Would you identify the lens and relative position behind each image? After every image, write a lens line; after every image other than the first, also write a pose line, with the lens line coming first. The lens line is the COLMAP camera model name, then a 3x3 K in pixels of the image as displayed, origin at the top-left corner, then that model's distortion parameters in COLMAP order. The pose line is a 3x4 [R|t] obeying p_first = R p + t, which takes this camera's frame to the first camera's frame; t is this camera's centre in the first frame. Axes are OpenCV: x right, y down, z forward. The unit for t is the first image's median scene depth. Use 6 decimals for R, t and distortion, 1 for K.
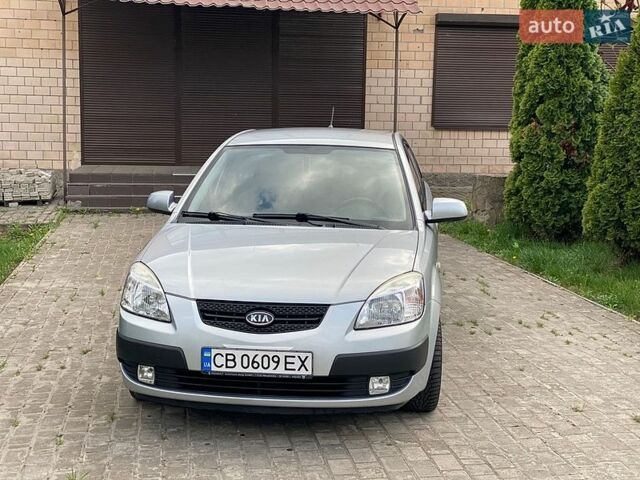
lens RADIAL K [[962.8, 0, 306.3], [0, 962.8, 214.5], [0, 0, 1]] dist [0.127059, -0.206916]
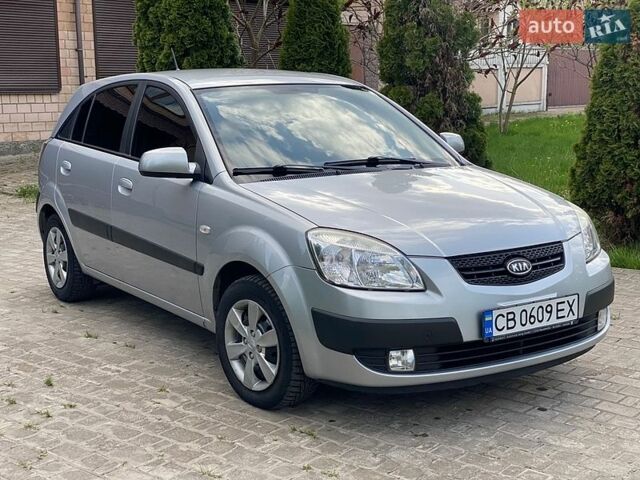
lens RADIAL K [[962.8, 0, 306.3], [0, 962.8, 214.5], [0, 0, 1]] dist [0.127059, -0.206916]
pose [[0.768237, -0.115282, 0.629700, -0.735232], [0.099308, 0.993205, 0.060674, -0.010224], [-0.632416, 0.015923, 0.774465, 0.449909]]
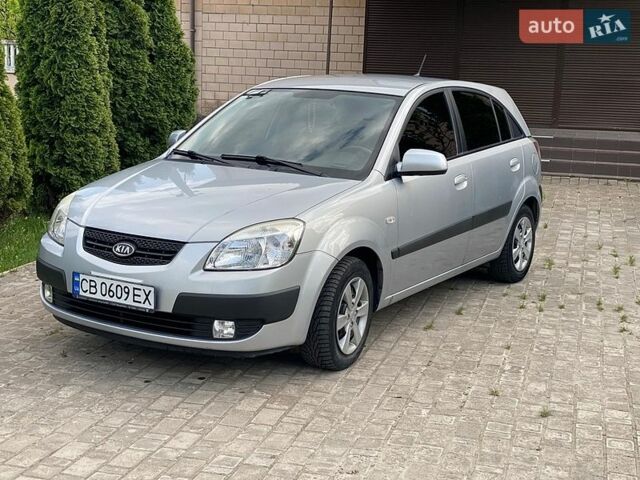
lens RADIAL K [[962.8, 0, 306.3], [0, 962.8, 214.5], [0, 0, 1]] dist [0.127059, -0.206916]
pose [[0.903408, 0.078604, -0.421515, 0.554076], [-0.063811, 0.996753, 0.049112, 0.008505], [0.424007, -0.017471, 0.905490, 0.158493]]
